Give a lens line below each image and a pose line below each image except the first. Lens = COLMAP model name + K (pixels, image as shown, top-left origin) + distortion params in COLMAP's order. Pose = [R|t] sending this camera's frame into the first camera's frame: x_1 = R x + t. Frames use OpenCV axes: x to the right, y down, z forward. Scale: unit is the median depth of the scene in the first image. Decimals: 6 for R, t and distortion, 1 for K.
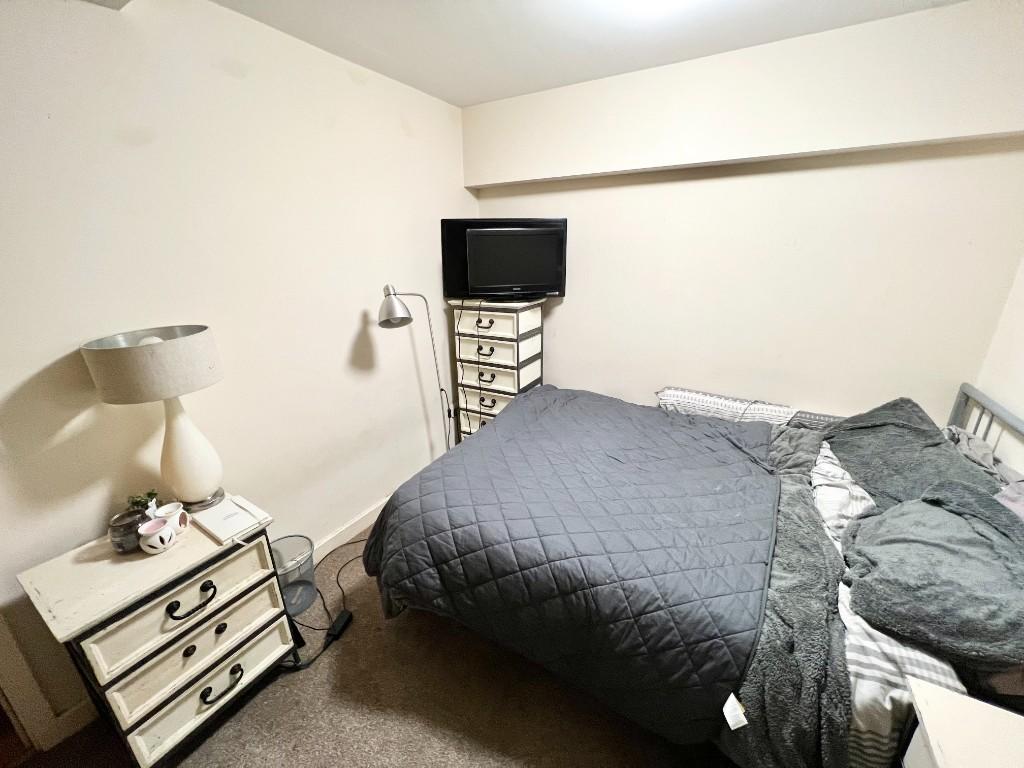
lens RADIAL K [[409.5, 0, 509.7], [0, 409.5, 380.5], [0, 0, 1]] dist [-0.000188, -0.000103]
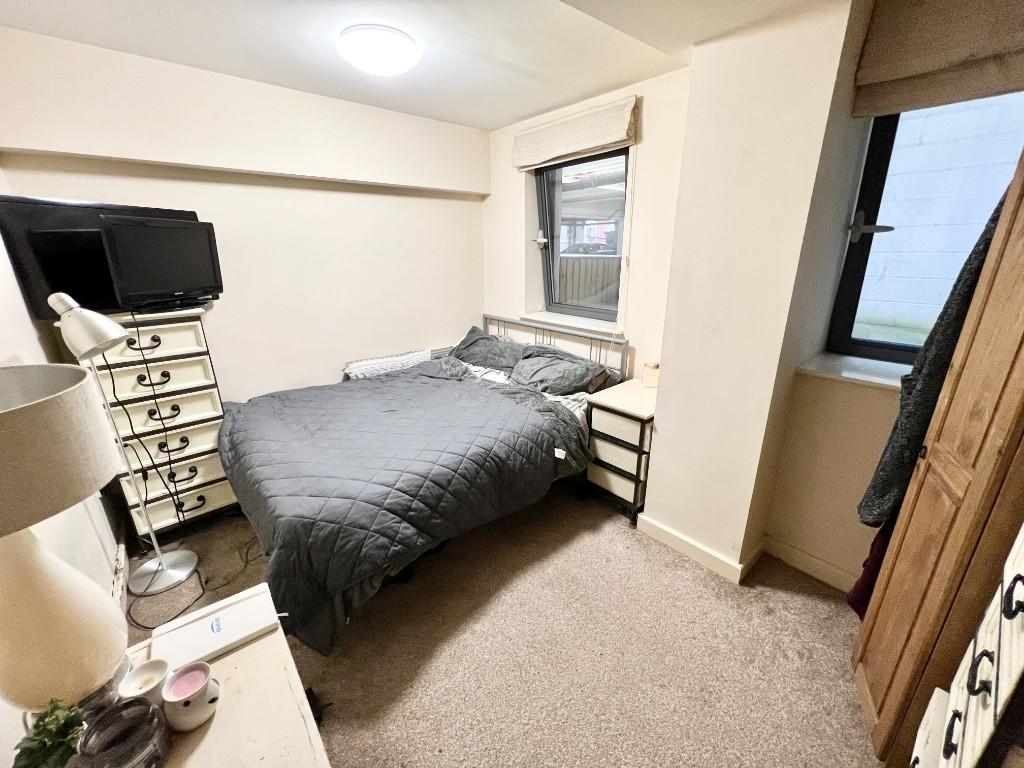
lens RADIAL K [[409.5, 0, 509.7], [0, 409.5, 380.5], [0, 0, 1]] dist [-0.000188, -0.000103]
pose [[0.325459, -0.279499, 0.903303, -0.936058], [0.301542, 0.936114, 0.181007, -0.015727], [-0.896186, 0.213473, 0.388947, 0.211763]]
